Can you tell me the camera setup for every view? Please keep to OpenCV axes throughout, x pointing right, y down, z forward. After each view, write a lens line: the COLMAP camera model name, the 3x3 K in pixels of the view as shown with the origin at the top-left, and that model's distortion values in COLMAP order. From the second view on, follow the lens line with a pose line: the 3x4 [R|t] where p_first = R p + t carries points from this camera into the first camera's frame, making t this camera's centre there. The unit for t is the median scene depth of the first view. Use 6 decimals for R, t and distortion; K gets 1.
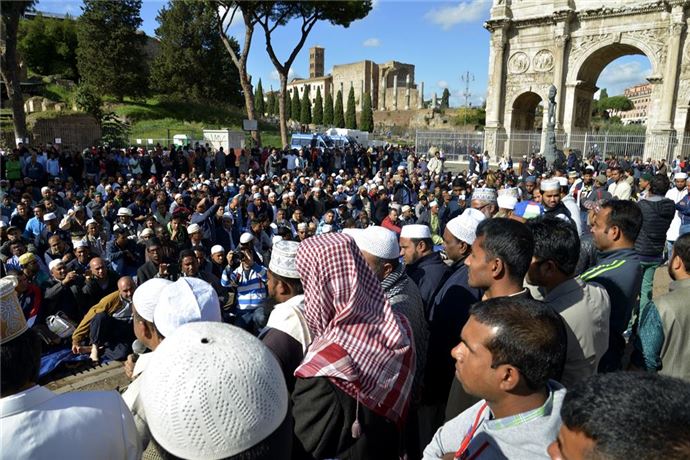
lens RADIAL K [[464.9, 0, 345.0], [0, 464.9, 230.0], [0, 0, 1]] dist [-0.080143, 0.026278]
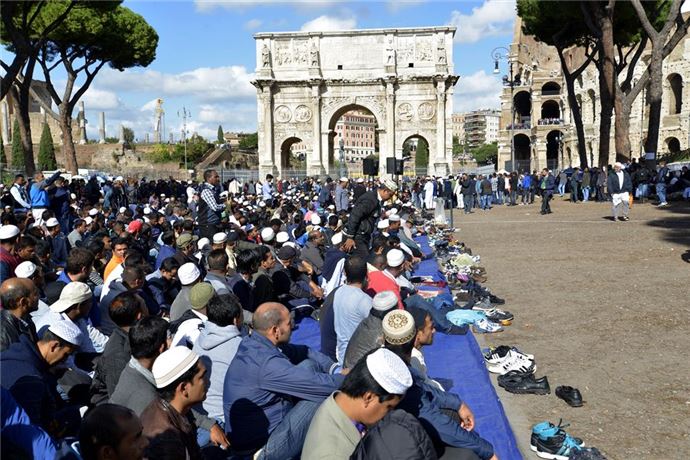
lens RADIAL K [[653.5, 0, 334.9], [0, 653.5, 229.5], [0, 0, 1]] dist [0.053694, 0.018904]
pose [[0.803101, -0.068461, 0.591897, -0.603218], [0.138414, 0.987638, -0.073569, 0.100921], [-0.579543, 0.141010, 0.802649, -0.492880]]
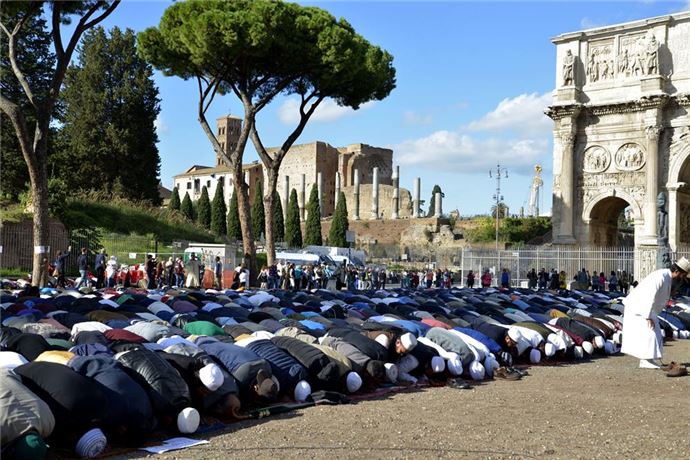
lens RADIAL K [[813.1, 0, 345.0], [0, 813.1, 230.0], [0, 0, 1]] dist [0.092879, 0.359679]
pose [[0.993350, 0.010287, 0.114674, -0.190666], [0.017187, 0.971593, -0.236033, 0.063718], [-0.113844, 0.236435, 0.964955, -0.249747]]
